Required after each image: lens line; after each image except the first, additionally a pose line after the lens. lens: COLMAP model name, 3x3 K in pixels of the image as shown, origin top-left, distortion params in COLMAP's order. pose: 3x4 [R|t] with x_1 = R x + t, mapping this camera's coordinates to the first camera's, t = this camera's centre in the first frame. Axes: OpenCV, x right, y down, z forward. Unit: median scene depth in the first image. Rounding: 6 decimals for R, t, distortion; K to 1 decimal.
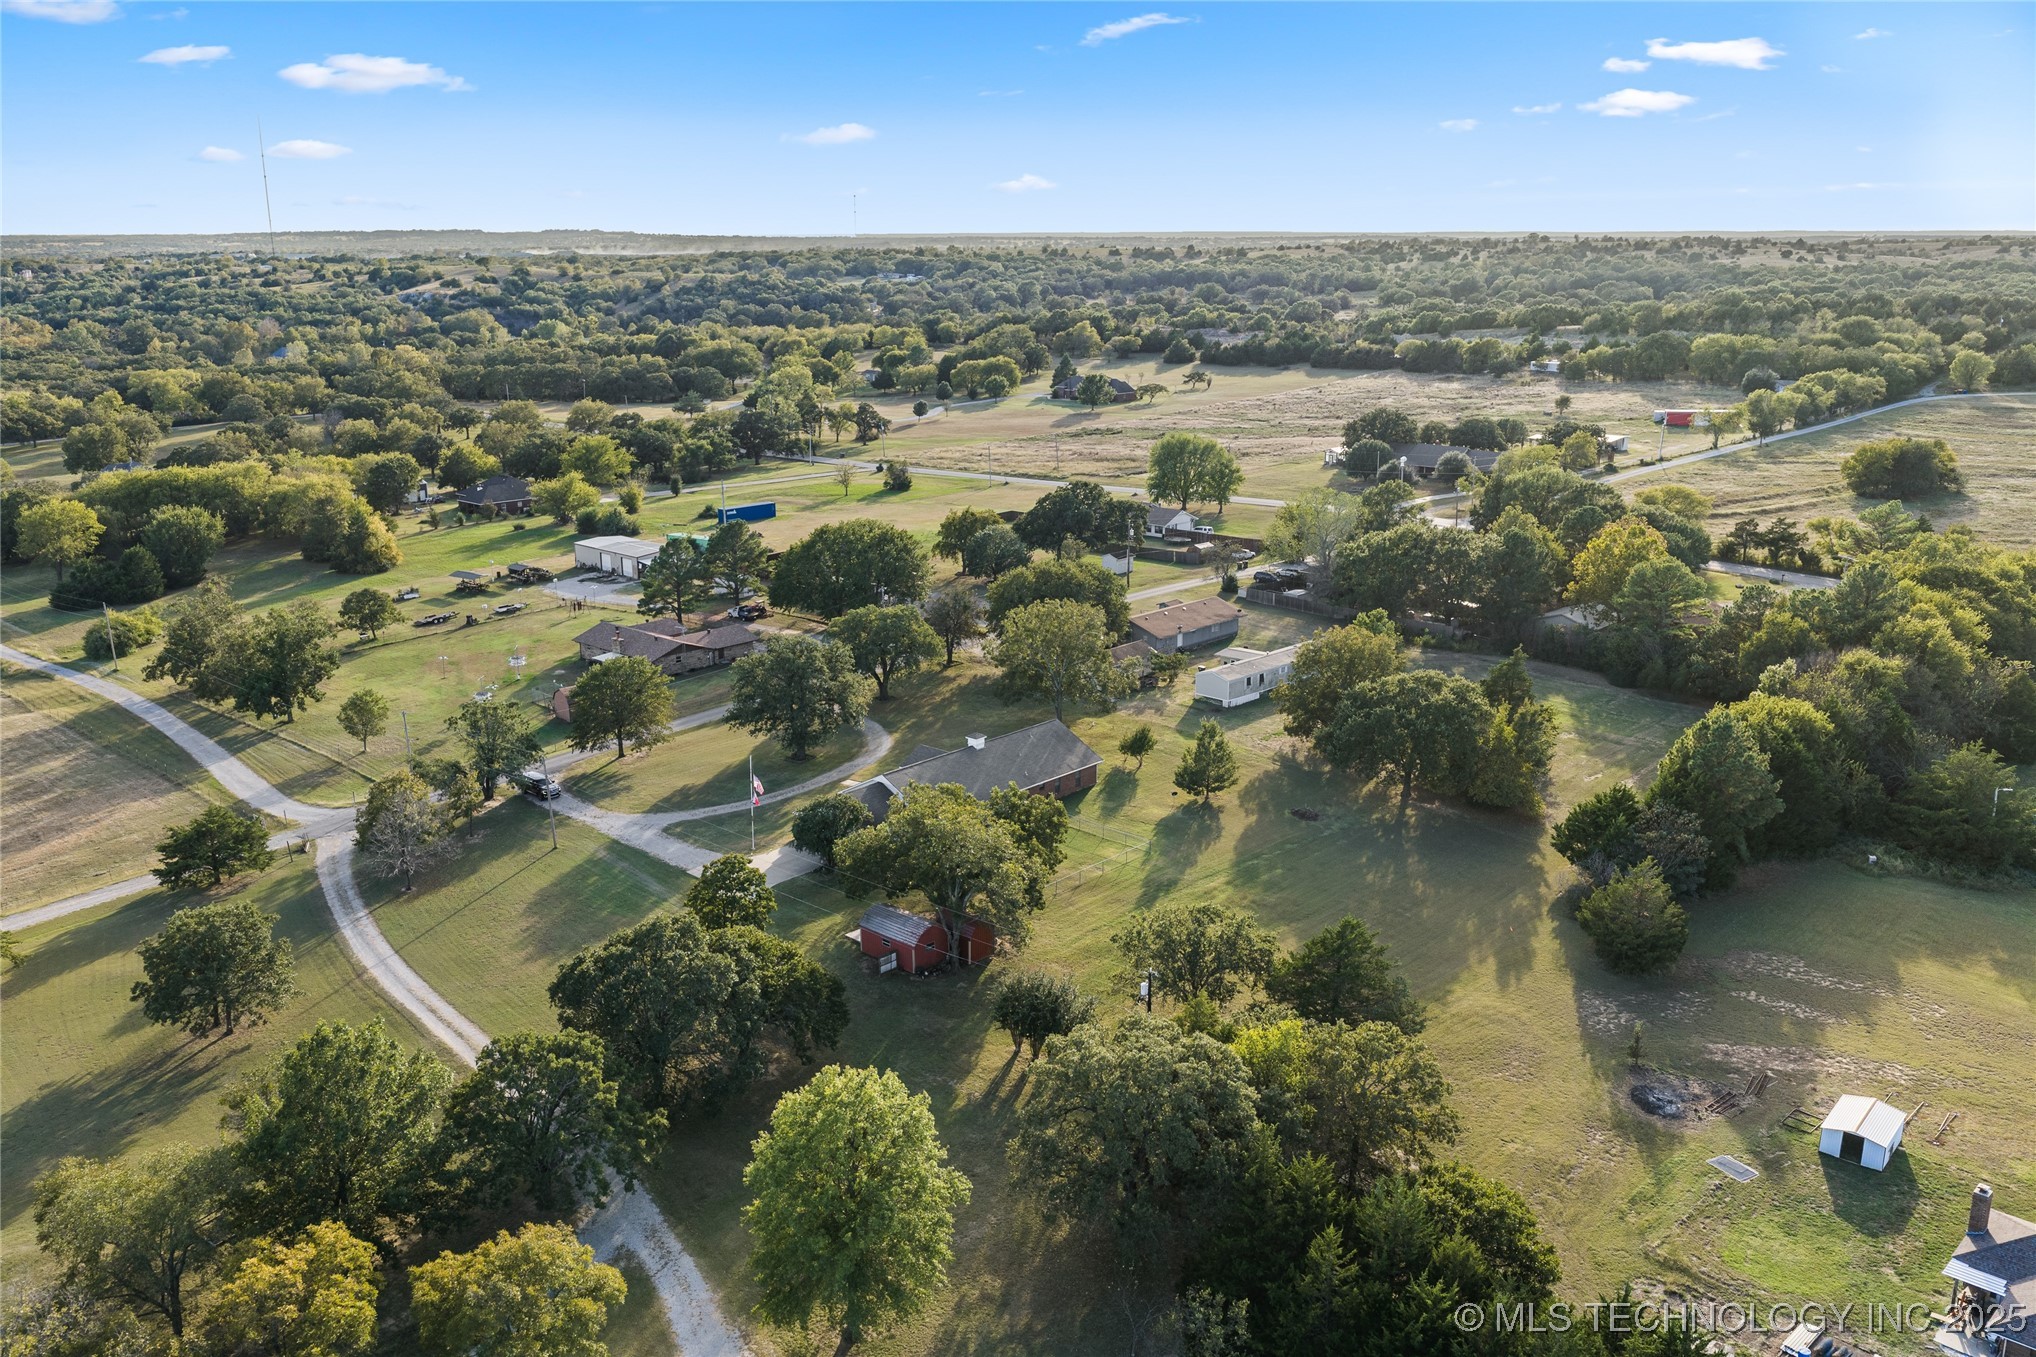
lens RADIAL K [[1657.3, 0, 1018.0], [0, 1657.3, 678.5], [0, 0, 1]] dist [0.028369, -0.045441]
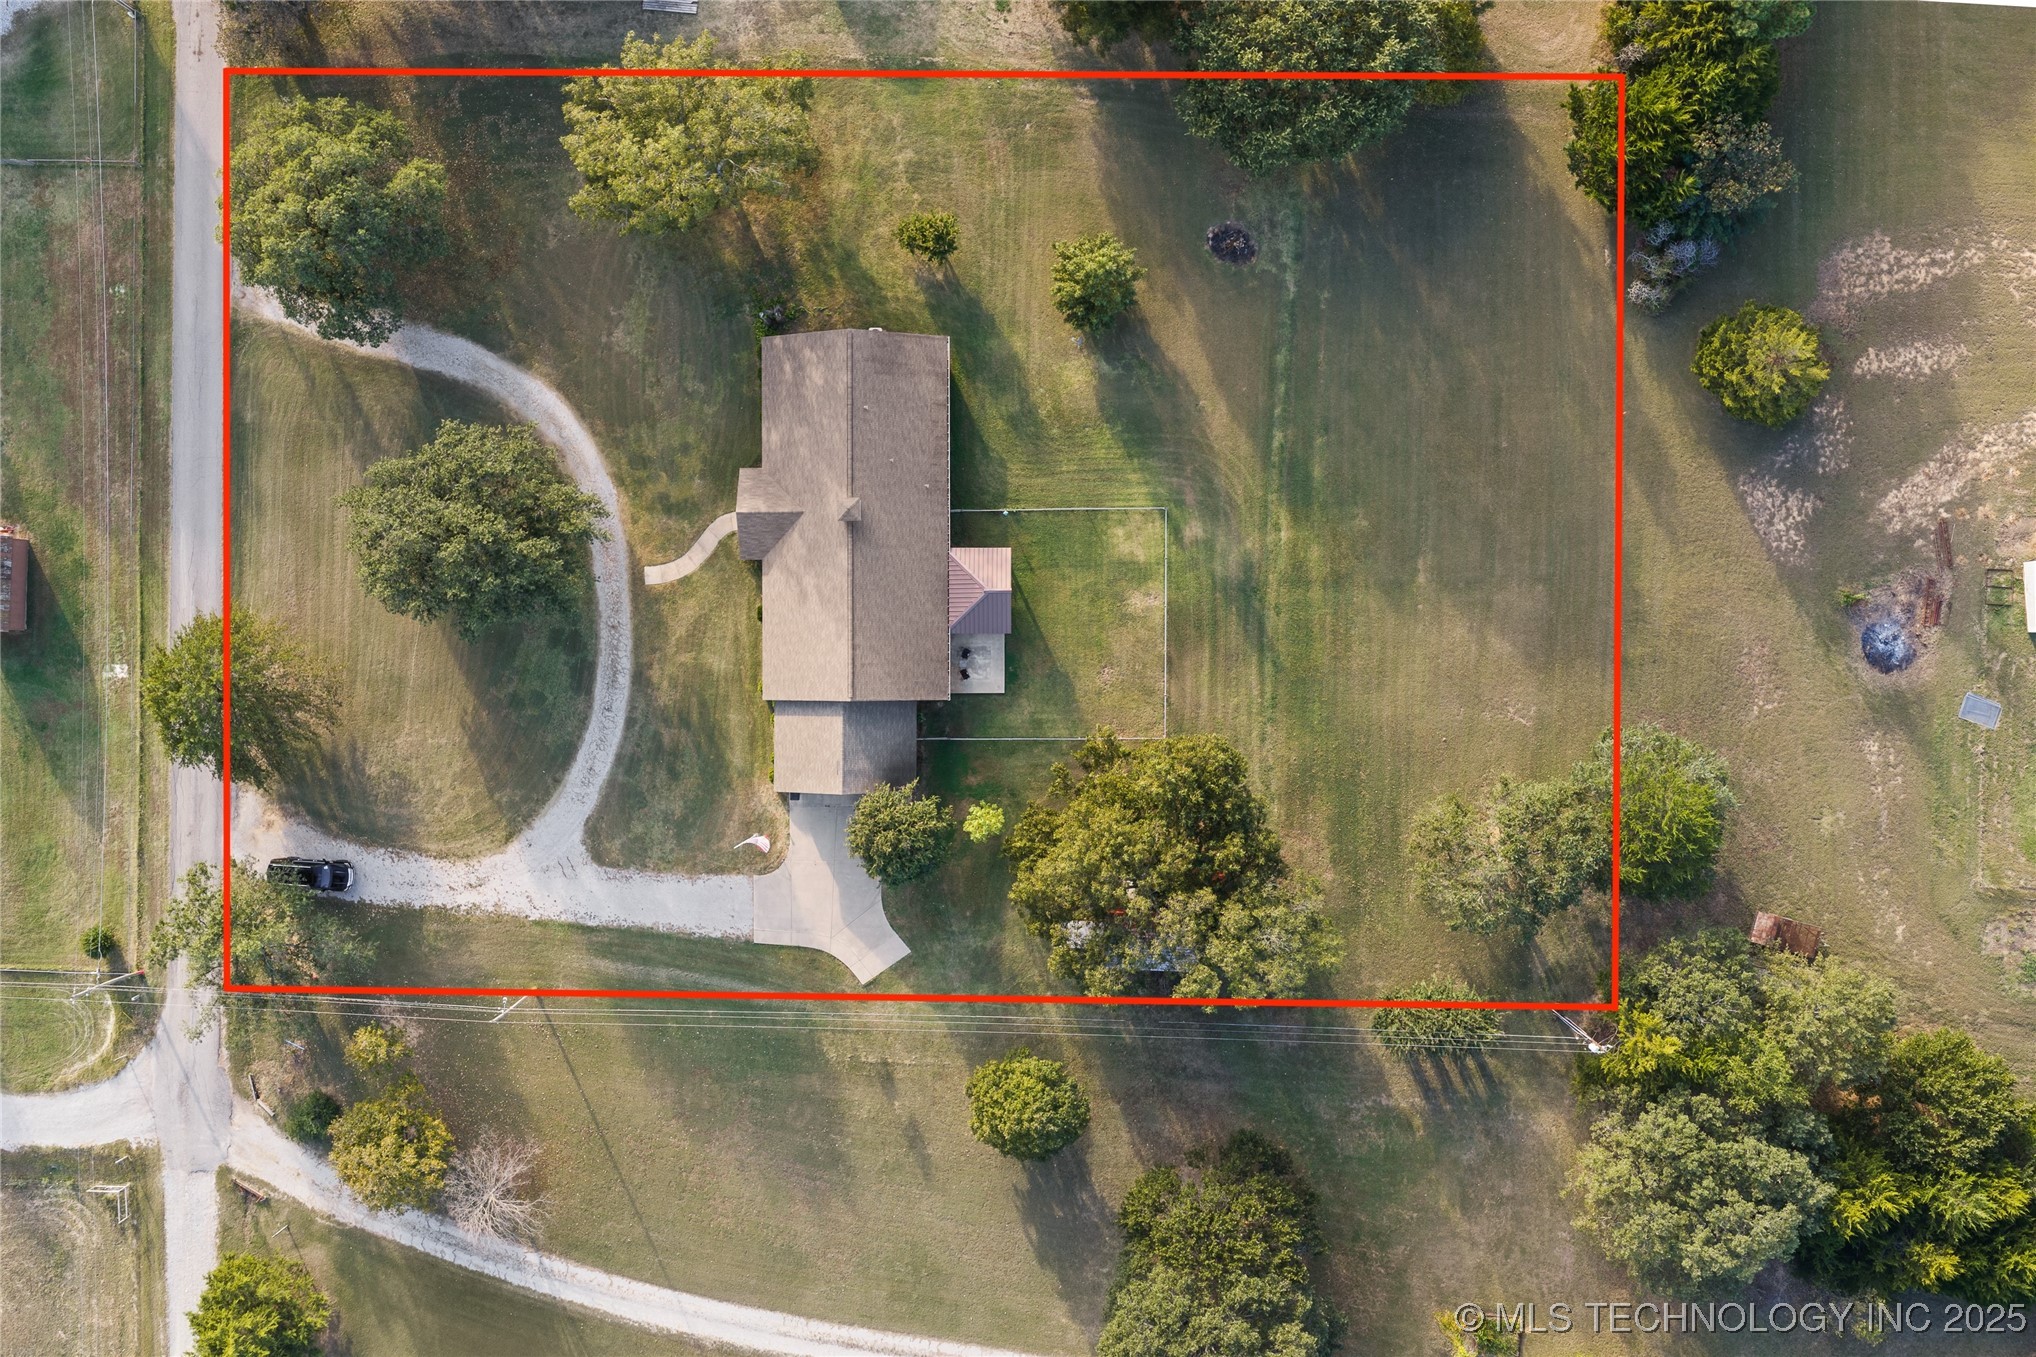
lens RADIAL K [[1657.3, 0, 1018.0], [0, 1657.3, 678.5], [0, 0, 1]] dist [0.028369, -0.045441]
pose [[0.740752, -0.671730, -0.008139, -0.015759], [0.194046, 0.202354, 0.959895, -0.615893], [-0.643143, -0.712623, 0.280241, 0.760290]]
